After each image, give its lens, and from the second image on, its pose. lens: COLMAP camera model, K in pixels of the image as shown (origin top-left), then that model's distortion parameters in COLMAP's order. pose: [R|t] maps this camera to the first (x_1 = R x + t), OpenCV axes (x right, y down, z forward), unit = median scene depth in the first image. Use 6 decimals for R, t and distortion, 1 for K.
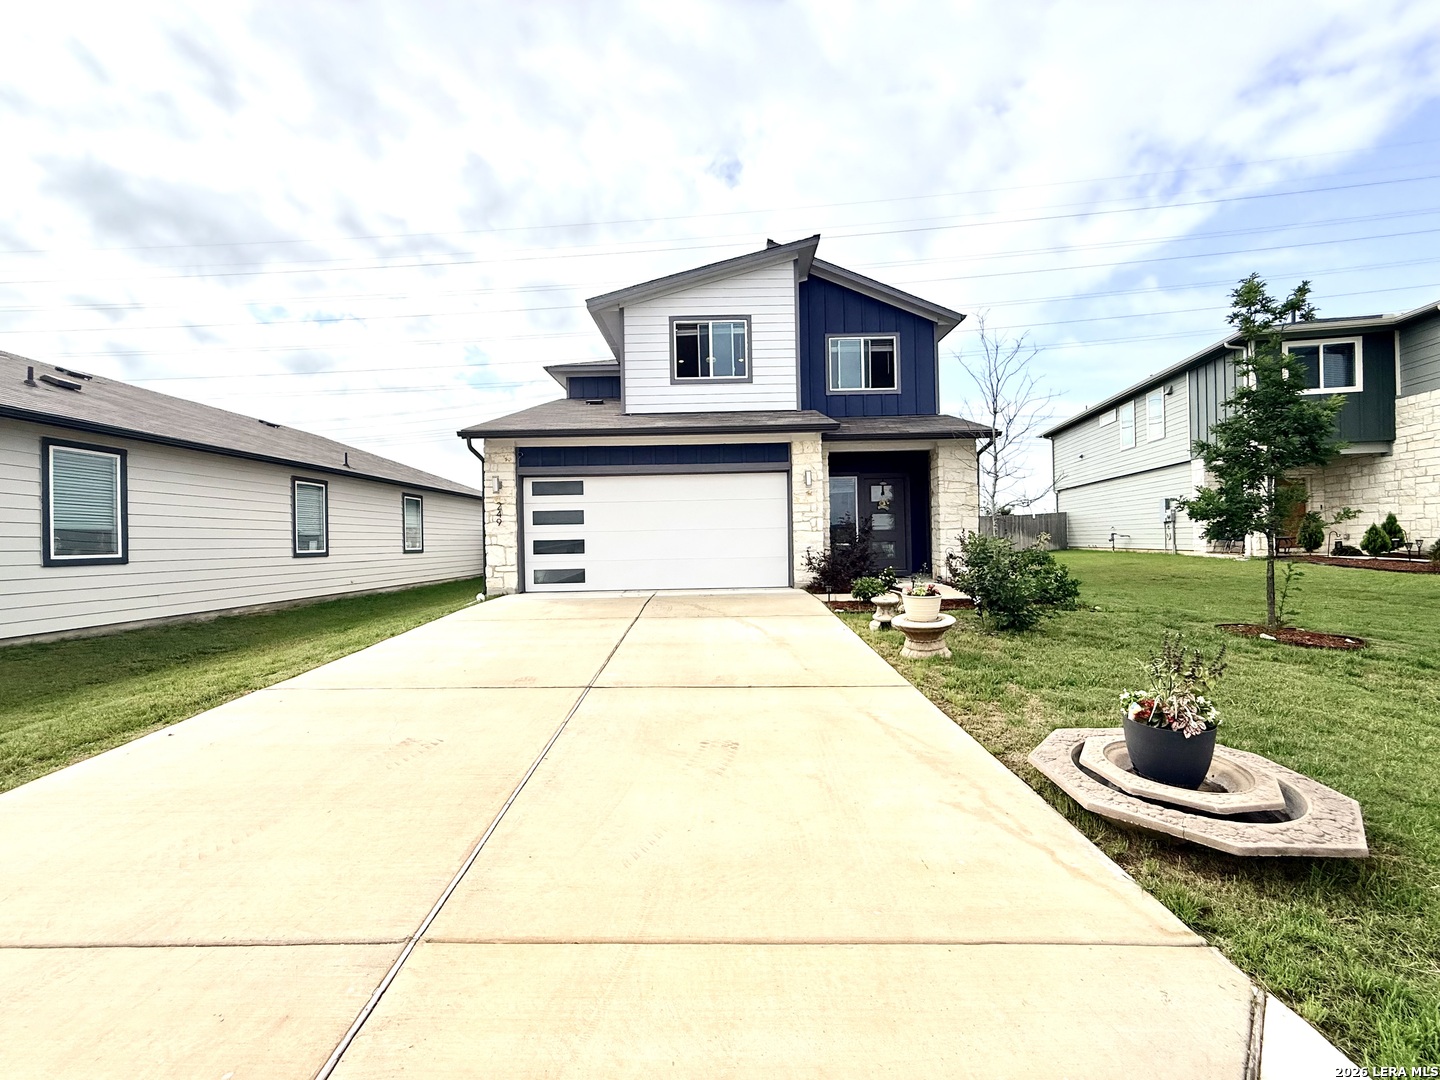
lens RADIAL K [[574.0, 0, 720.0], [0, 574.0, 540.0], [0, 0, 1]] dist [0.002446, -0.000406]
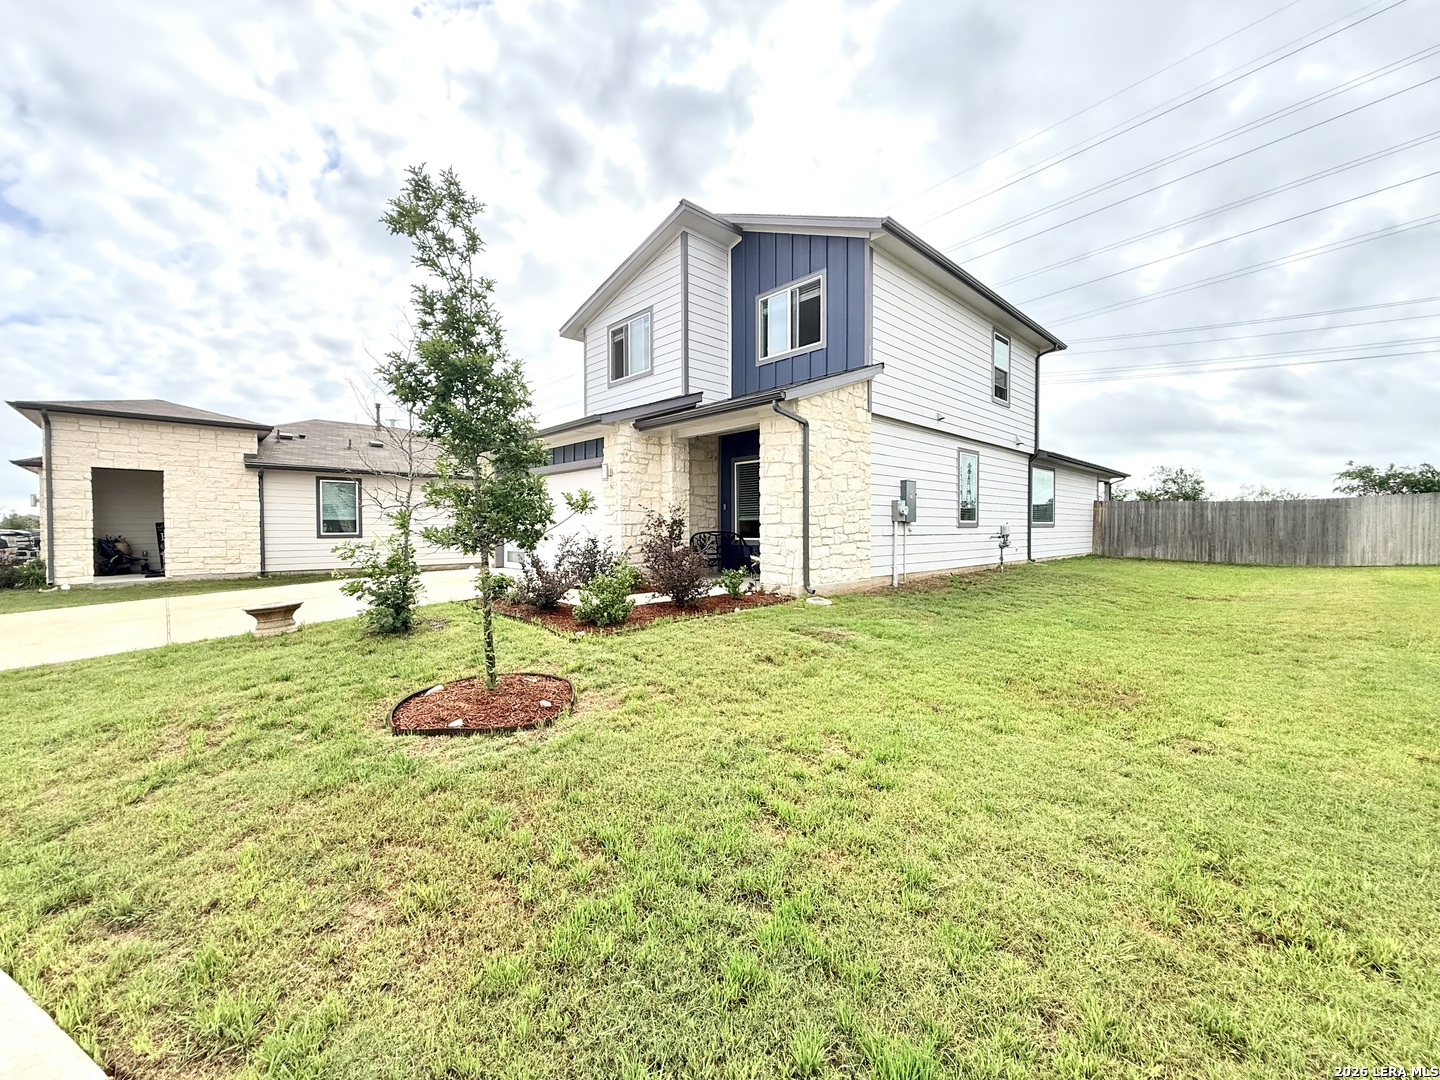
lens RADIAL K [[574.0, 0, 720.0], [0, 574.0, 540.0], [0, 0, 1]] dist [0.002446, -0.000406]
pose [[0.689385, 0.033028, -0.723642, 0.803619], [-0.009392, 0.999284, 0.036661, -0.022100], [0.724334, -0.018477, 0.689201, 0.364425]]
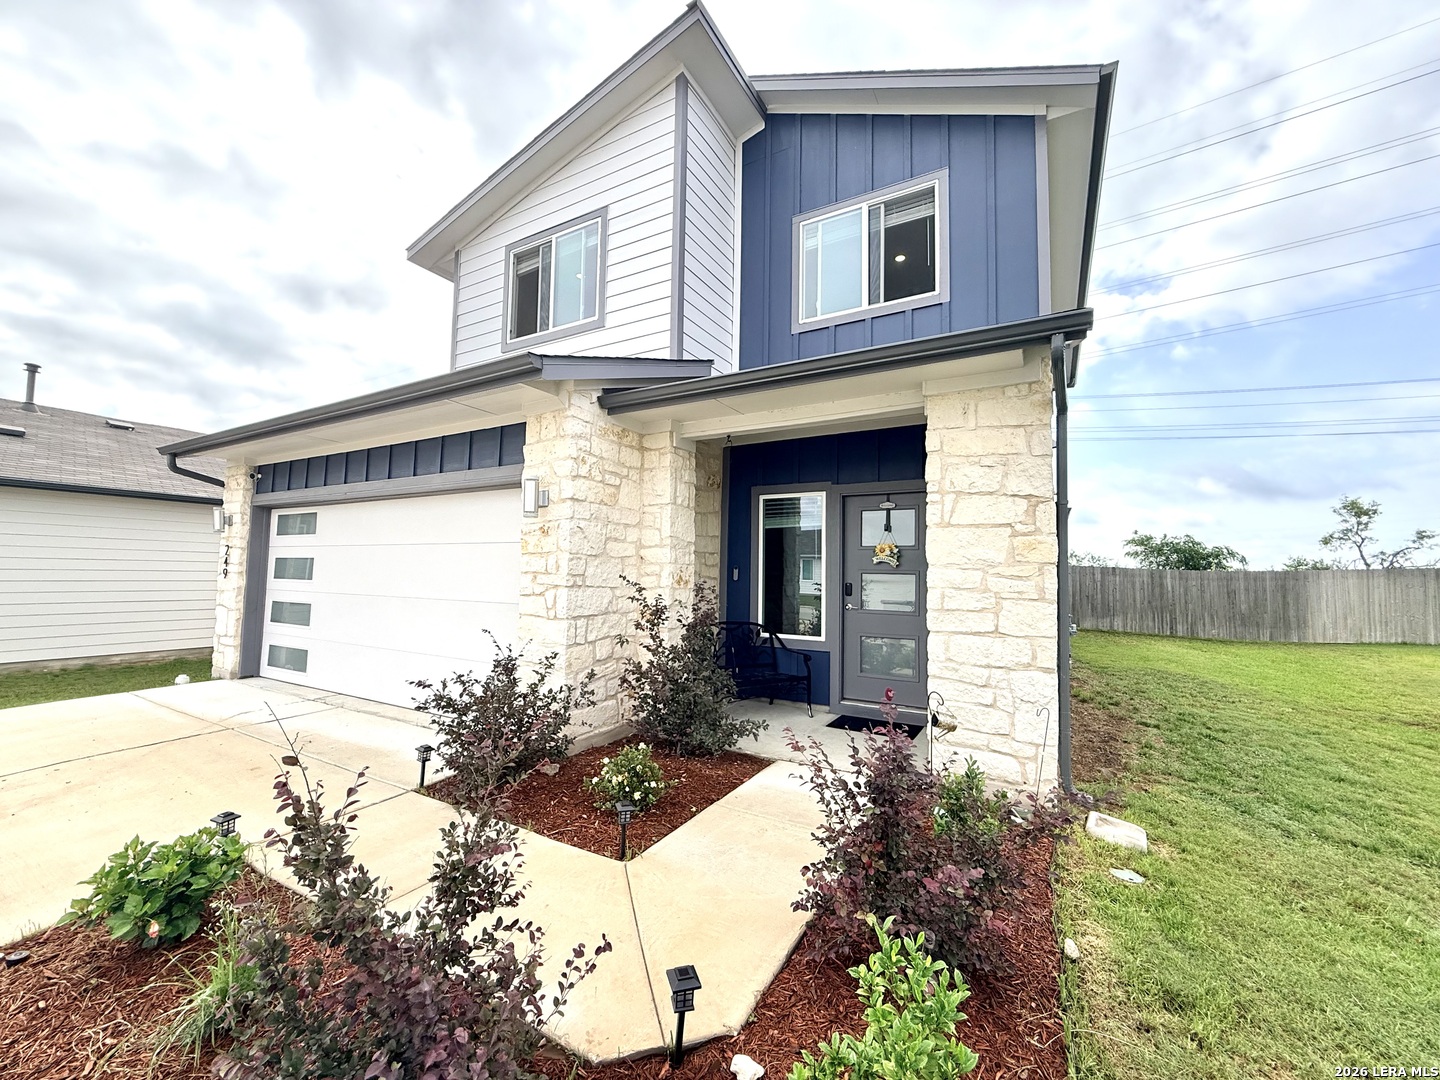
lens RADIAL K [[574.0, 0, 720.0], [0, 574.0, 540.0], [0, 0, 1]] dist [0.002446, -0.000406]
pose [[0.864268, 0.004541, -0.503012, 0.393979], [-0.033287, 0.998284, -0.048182, -0.046297], [0.501930, 0.058386, 0.862935, 0.555757]]
